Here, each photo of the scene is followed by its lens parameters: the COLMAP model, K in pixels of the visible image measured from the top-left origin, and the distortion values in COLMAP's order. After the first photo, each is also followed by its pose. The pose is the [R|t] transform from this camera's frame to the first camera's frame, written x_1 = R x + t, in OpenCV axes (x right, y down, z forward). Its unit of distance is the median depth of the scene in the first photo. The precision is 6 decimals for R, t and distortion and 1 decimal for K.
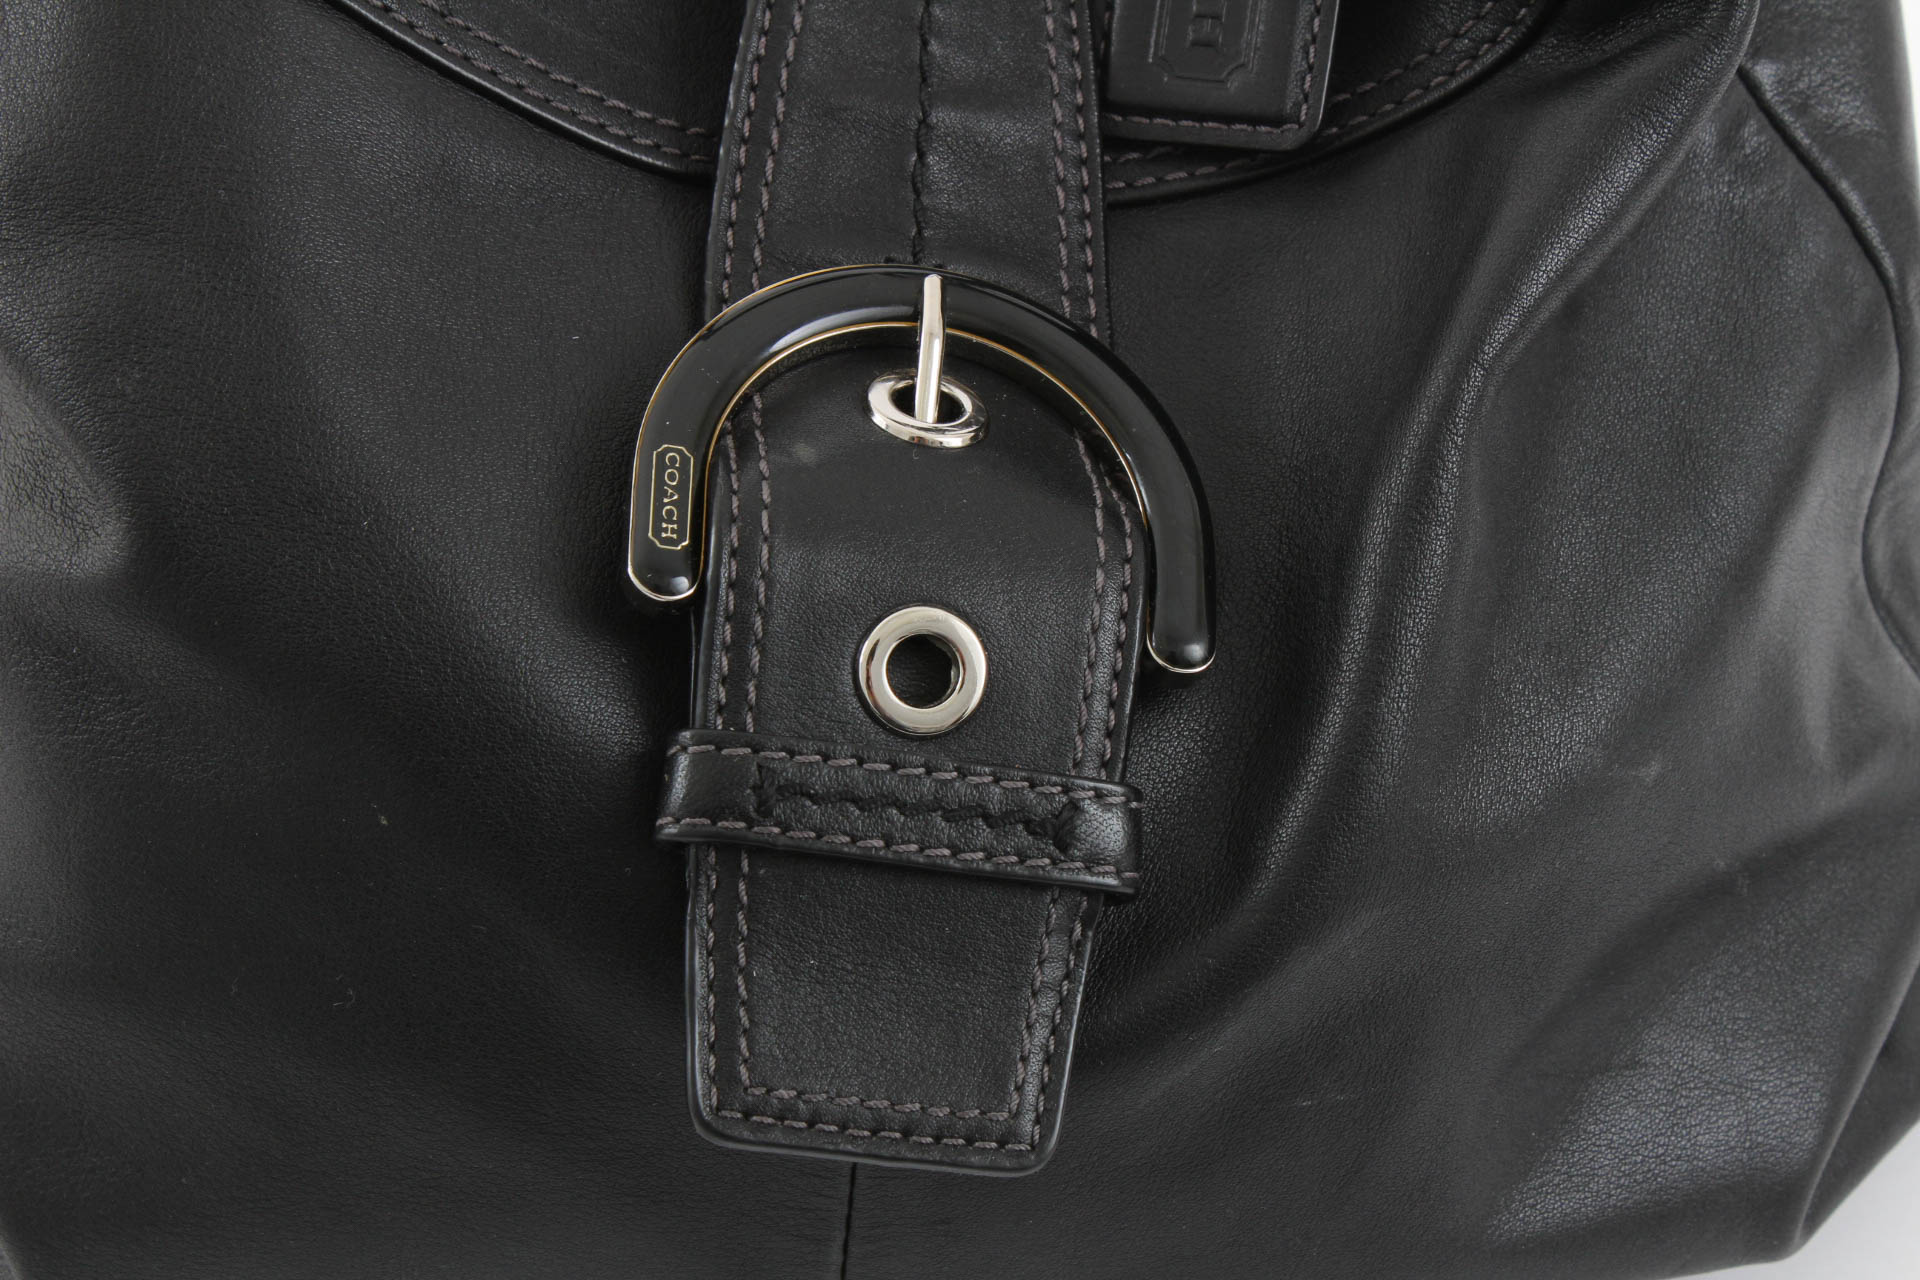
lens RADIAL K [[4567.6, 0, 960.0], [0, 4567.6, 640.0], [0, 0, 1]] dist [0.076369, 0.259367]
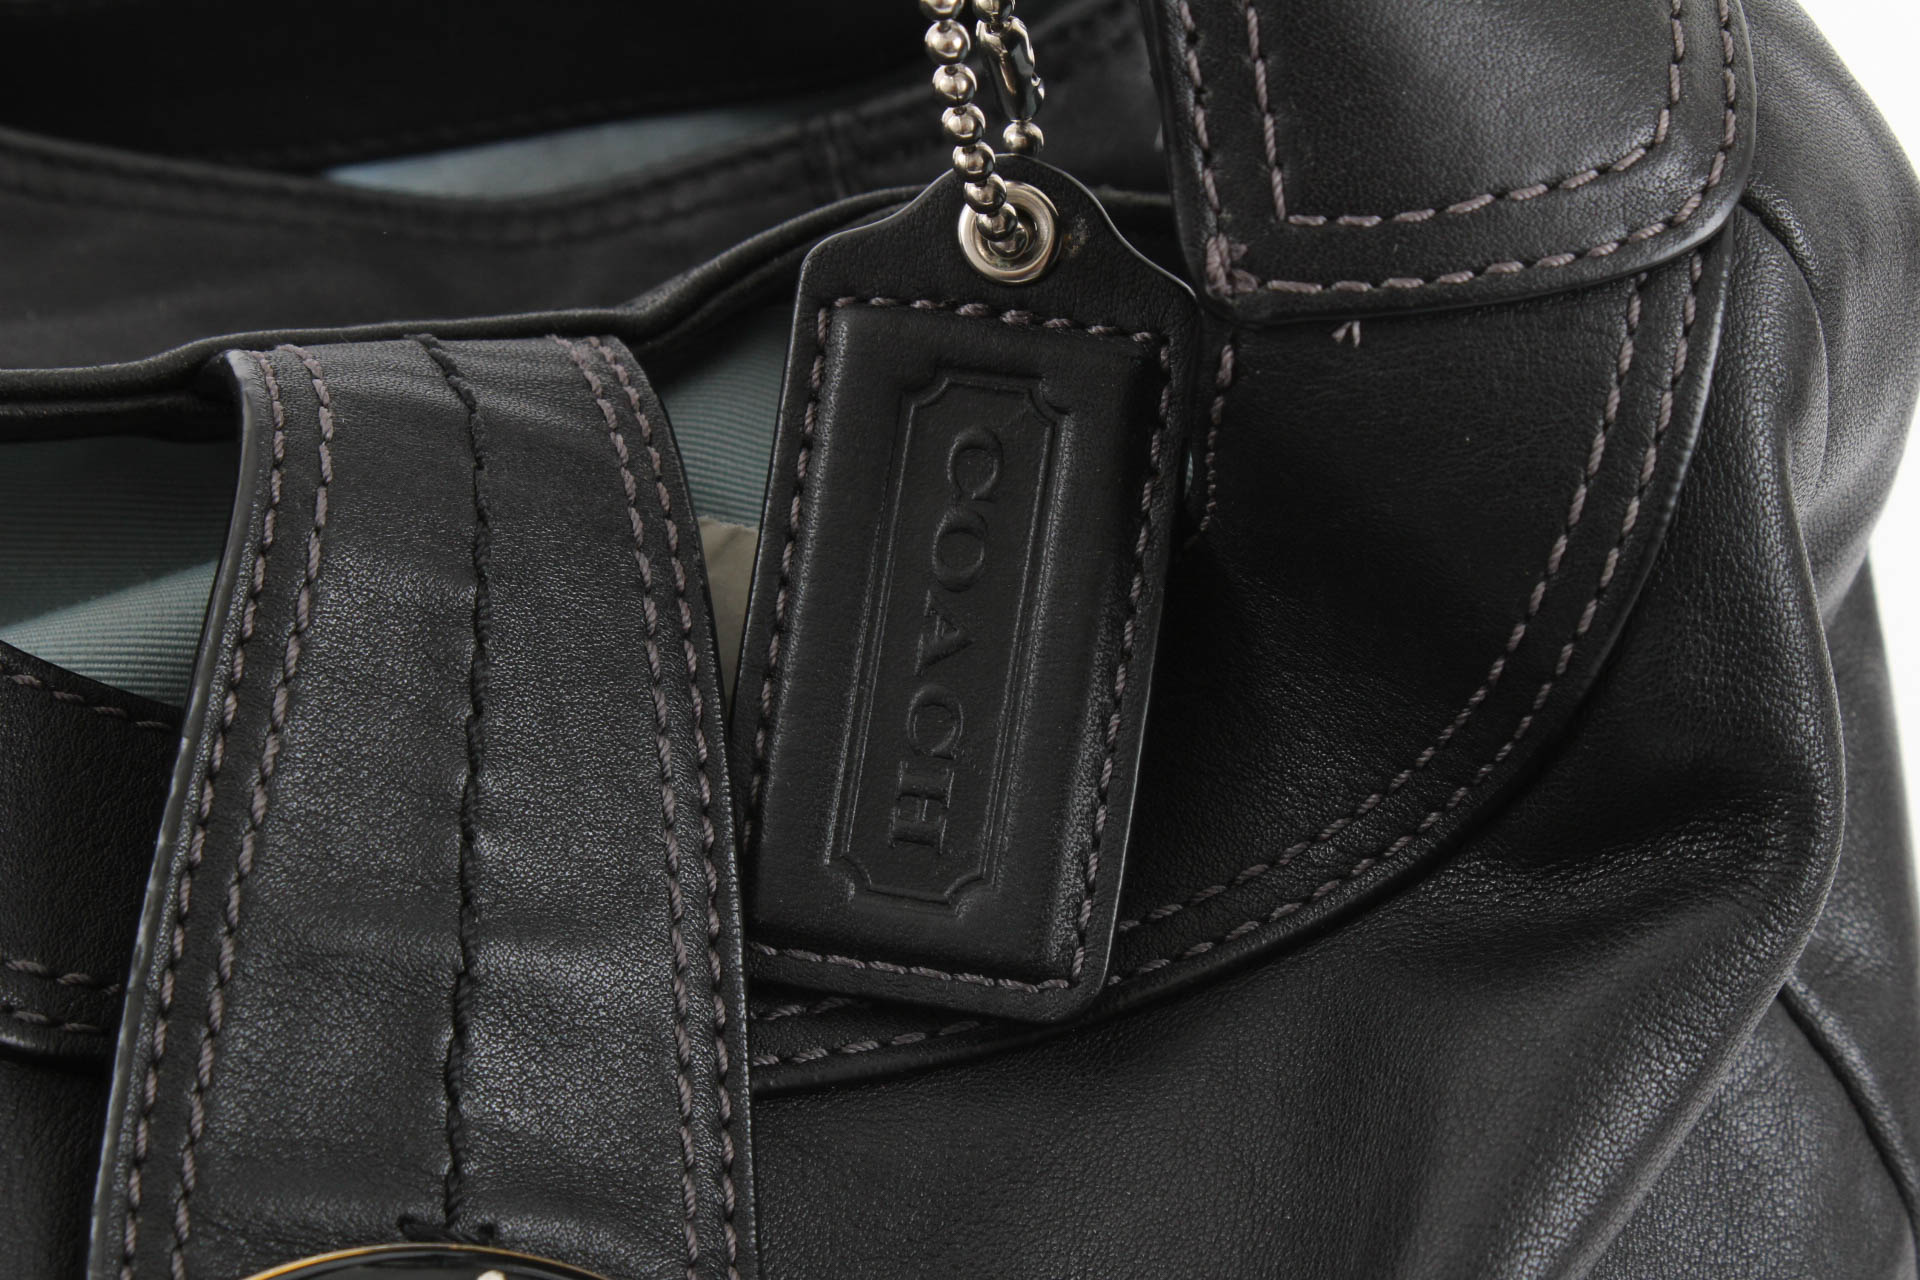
lens RADIAL K [[4567.6, 0, 960.0], [0, 4567.6, 640.0], [0, 0, 1]] dist [0.076369, 0.259367]
pose [[0.983421, 0.032878, 0.178334, -0.052052], [-0.025947, 0.998820, -0.041056, -0.132919], [-0.179474, 0.035748, 0.983113, 0.394455]]
